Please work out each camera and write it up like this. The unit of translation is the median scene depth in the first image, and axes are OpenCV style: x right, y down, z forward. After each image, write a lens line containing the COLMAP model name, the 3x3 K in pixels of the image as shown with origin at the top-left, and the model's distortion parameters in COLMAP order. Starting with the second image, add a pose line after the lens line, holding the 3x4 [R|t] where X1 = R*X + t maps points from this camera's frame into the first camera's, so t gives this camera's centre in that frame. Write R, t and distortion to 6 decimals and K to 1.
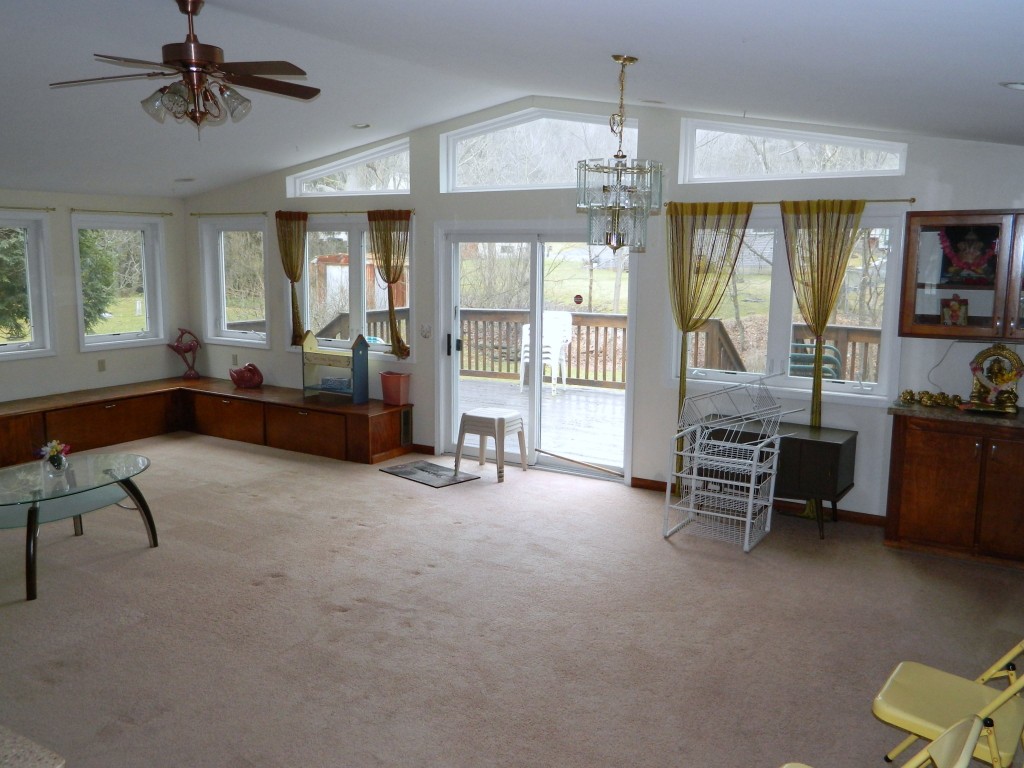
lens RADIAL K [[856.6, 0, 512.0], [0, 856.6, 384.0], [0, 0, 1]] dist [-0.001351, 0.005259]
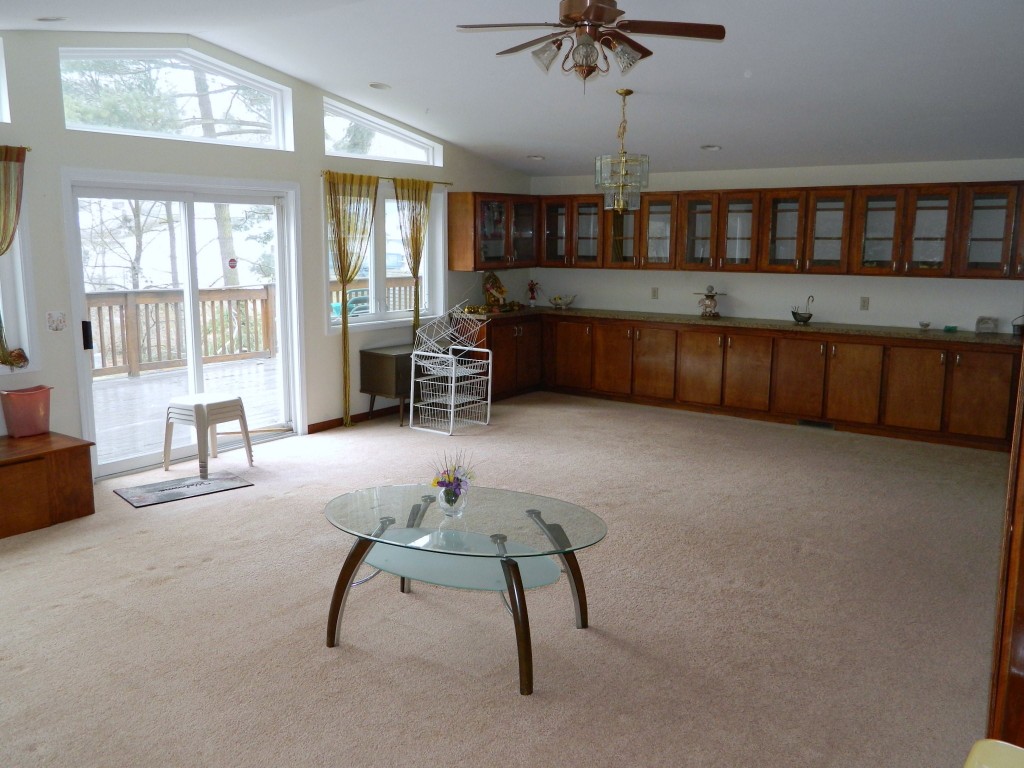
lens RADIAL K [[856.6, 0, 512.0], [0, 856.6, 384.0], [0, 0, 1]] dist [-0.001351, 0.005259]
pose [[0.066293, -0.178803, 0.981649, -0.905752], [0.148031, 0.974688, 0.167538, -0.085459], [-0.986758, 0.134208, 0.091083, 0.649537]]
